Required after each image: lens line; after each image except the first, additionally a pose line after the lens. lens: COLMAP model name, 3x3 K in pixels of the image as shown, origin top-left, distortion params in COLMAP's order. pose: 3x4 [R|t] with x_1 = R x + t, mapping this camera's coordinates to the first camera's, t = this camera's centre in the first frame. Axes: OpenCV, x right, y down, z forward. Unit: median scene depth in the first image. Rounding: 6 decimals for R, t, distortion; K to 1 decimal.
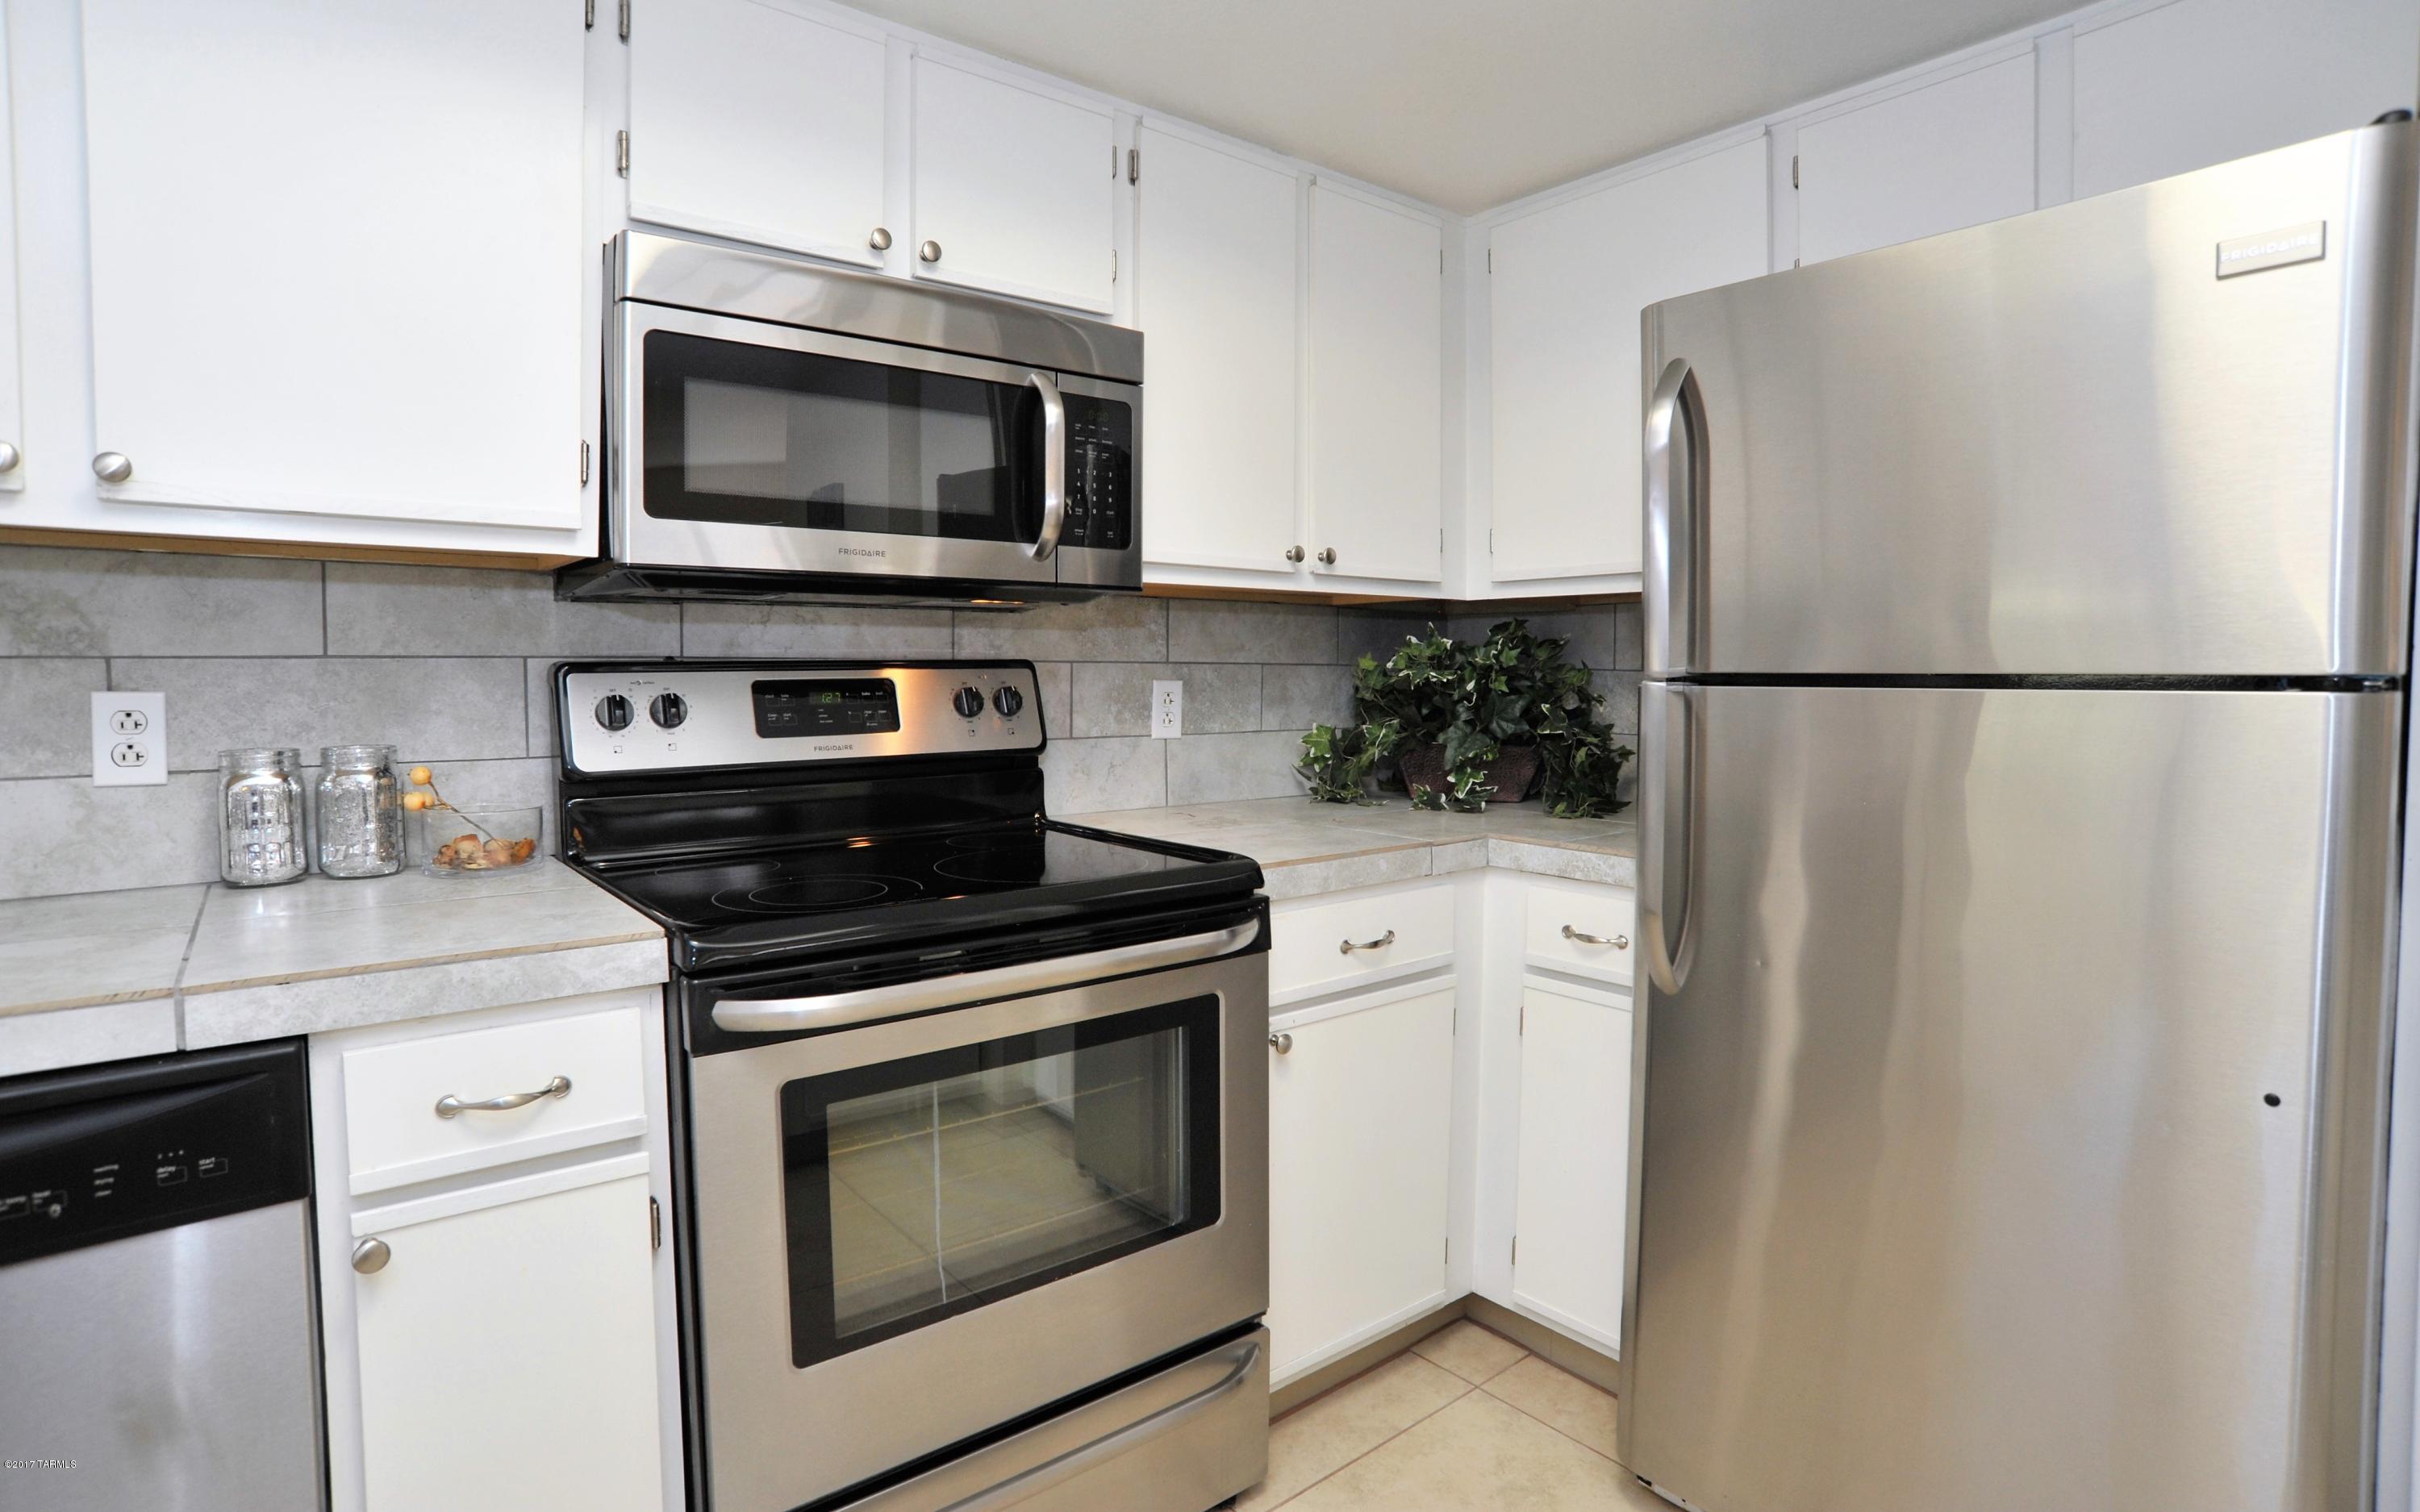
lens RADIAL K [[1220.5, 0, 1215.3], [0, 1220.5, 725.0], [0, 0, 1]] dist [-0.065031, 0.016944]
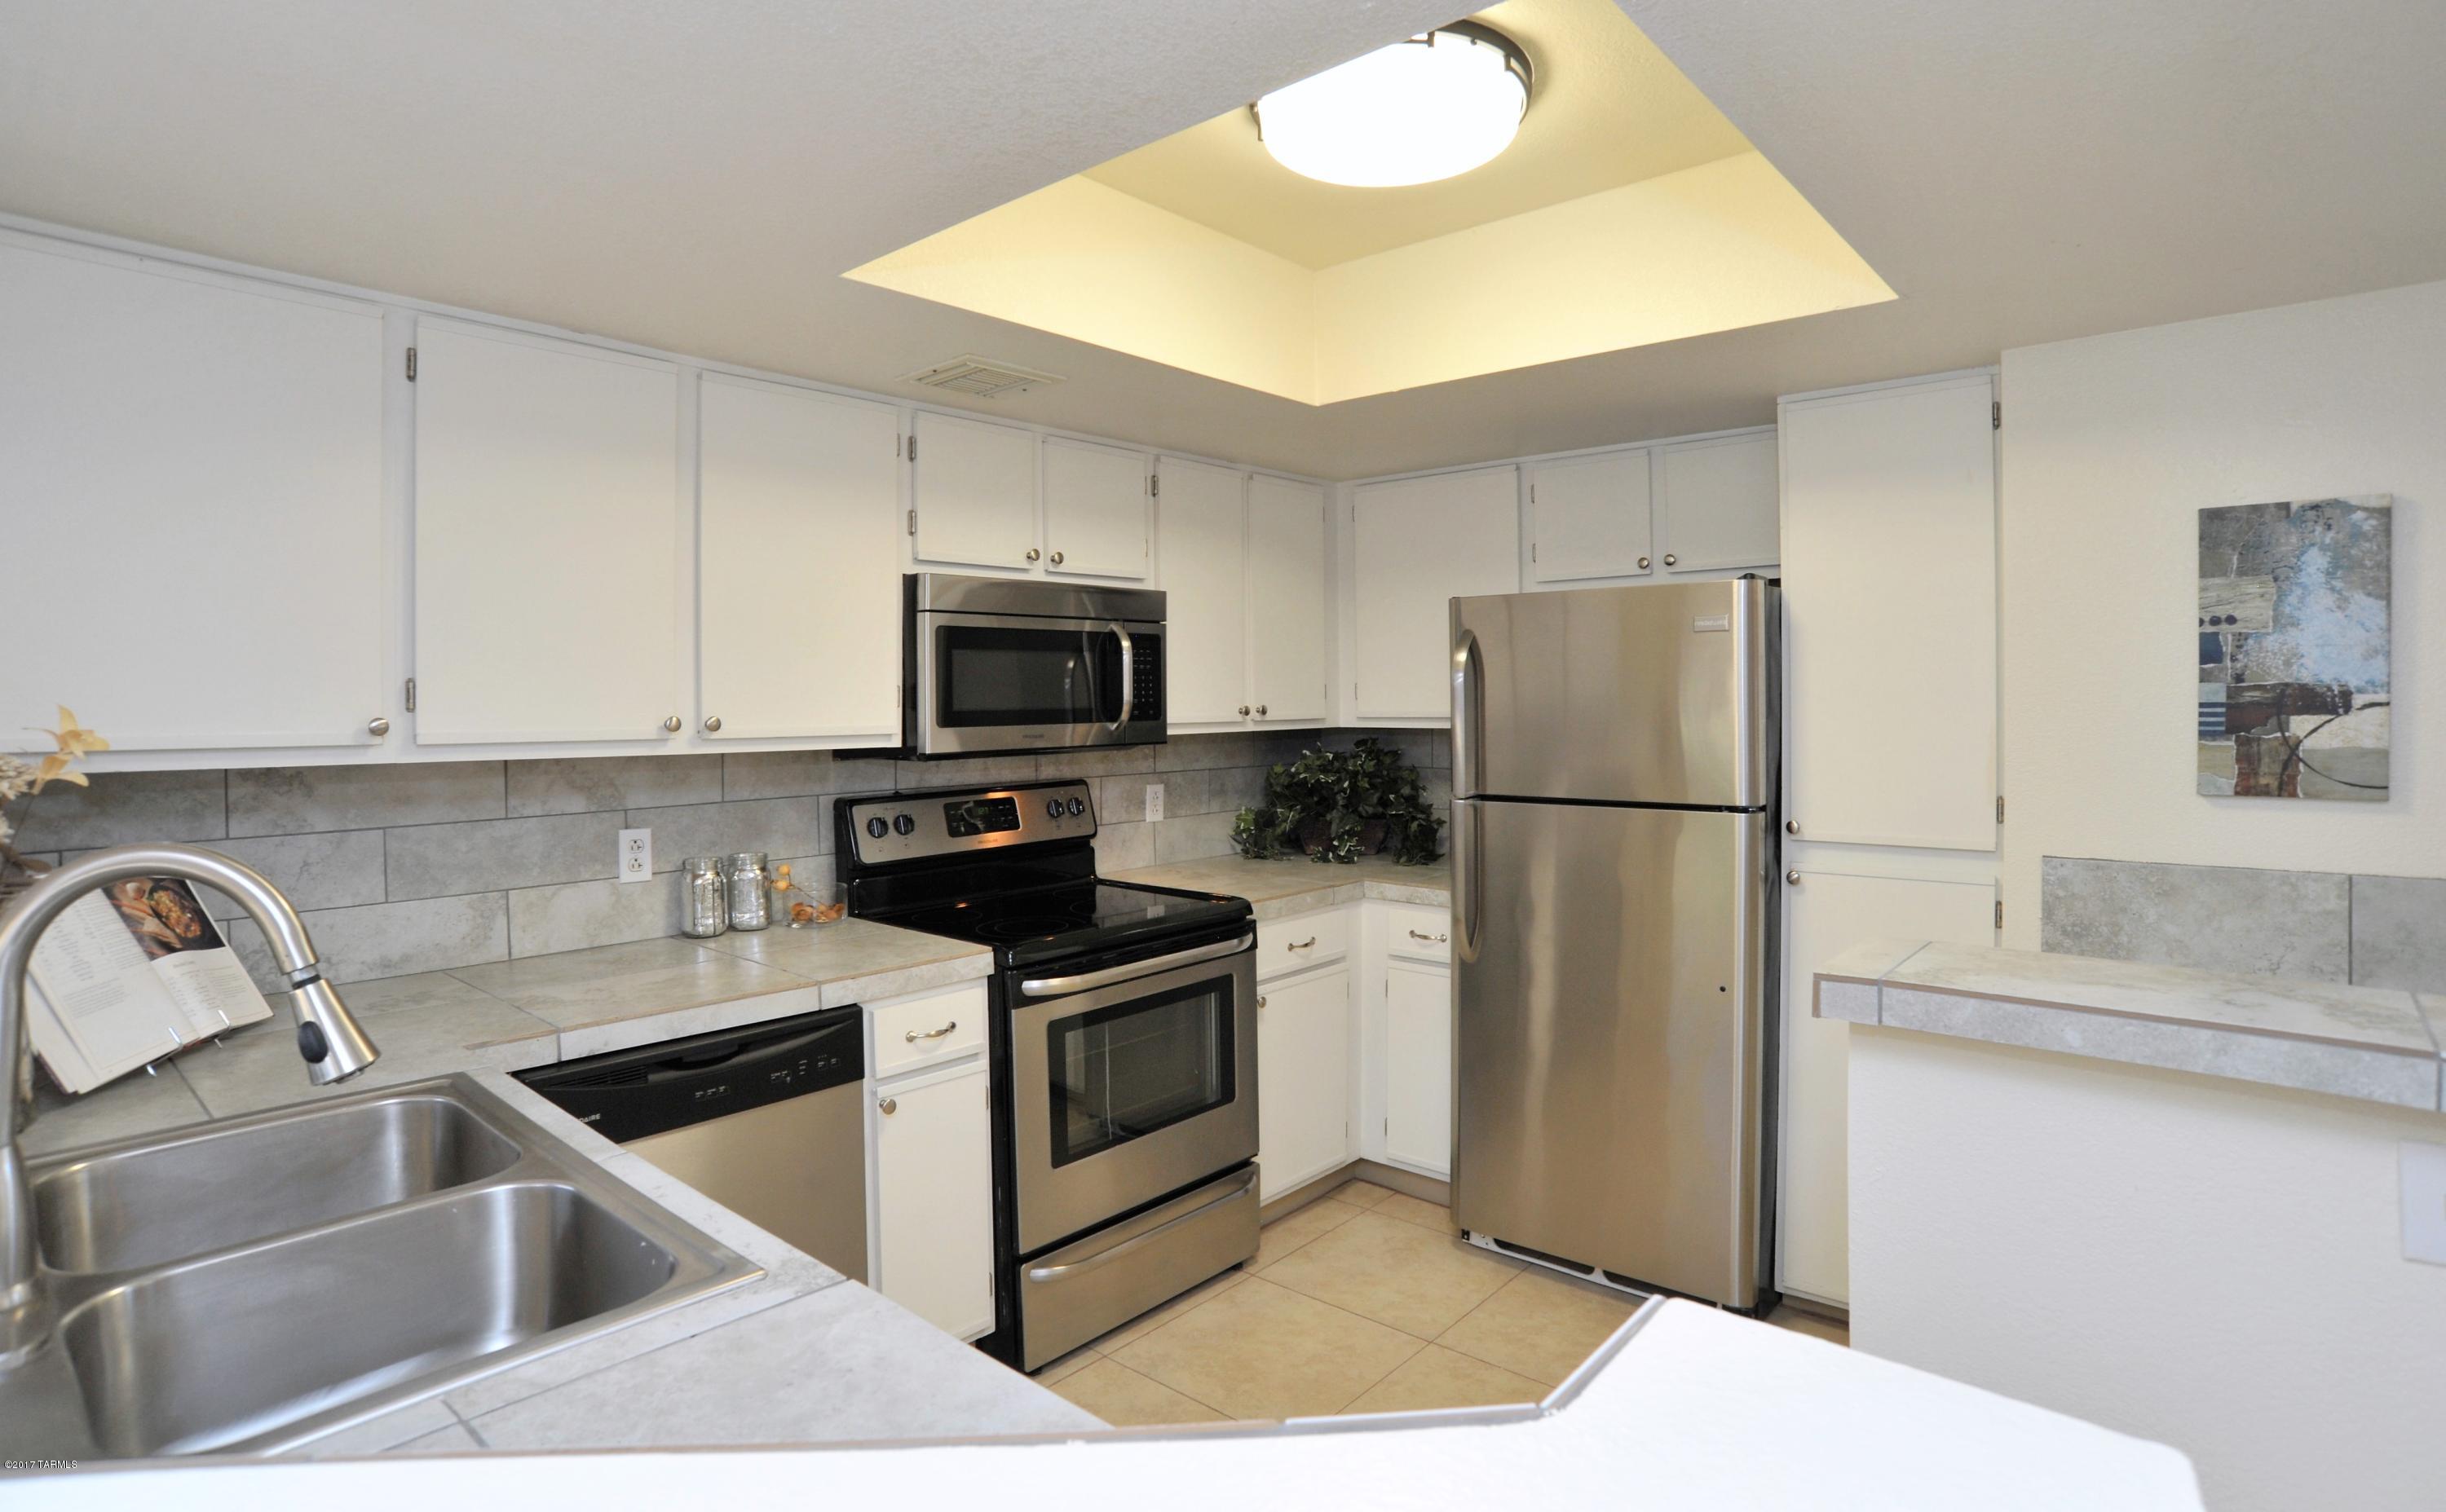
lens RADIAL K [[1226.5, 0, 1229.2], [0, 1226.5, 720.8], [0, 0, 1]] dist [-0.079626, 0.025309]
pose [[0.985892, -0.013555, 0.166835, -0.287765], [0.017973, 0.999526, -0.025000, -0.107213], [-0.166417, 0.027645, 0.985668, -0.774032]]
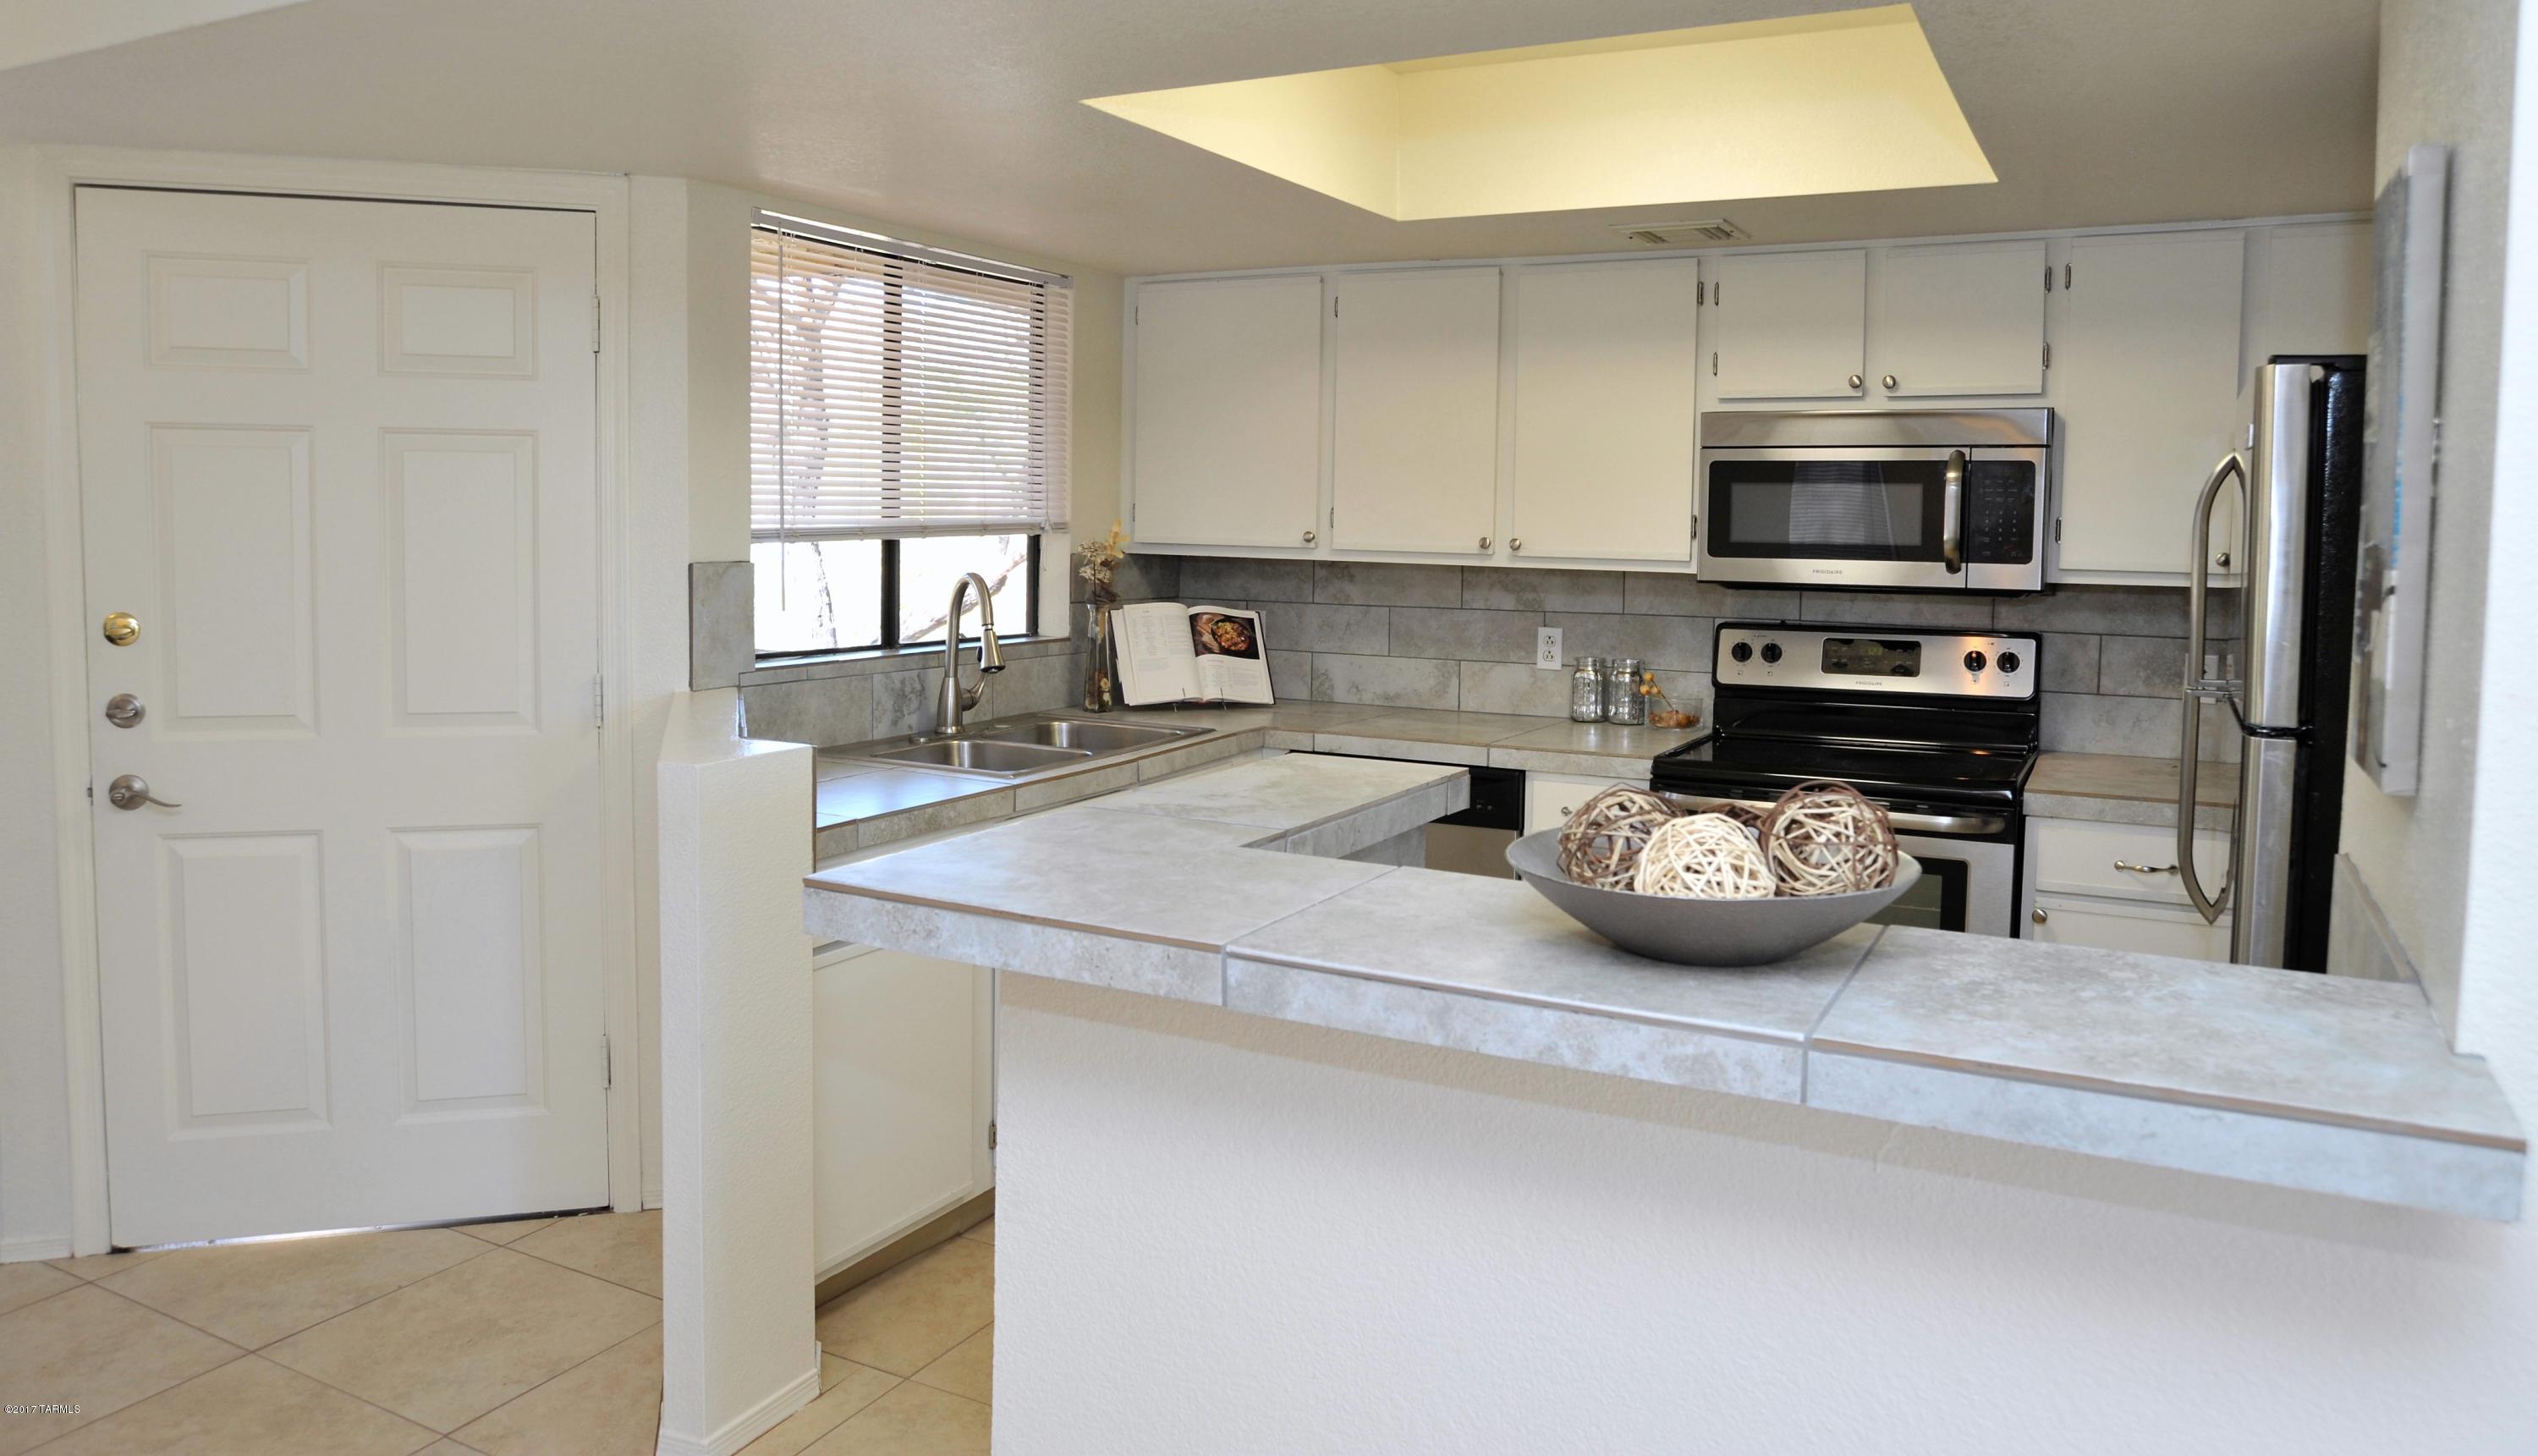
lens RADIAL K [[1720.1, 0, 1284.8], [0, 1720.1, 632.6], [0, 0, 1]] dist [-0.074474, 0.033324]
pose [[0.396181, 0.065291, -0.915848, 1.529877], [-0.054064, 0.997397, 0.047717, -0.121580], [0.916579, 0.030610, 0.398680, -0.628565]]
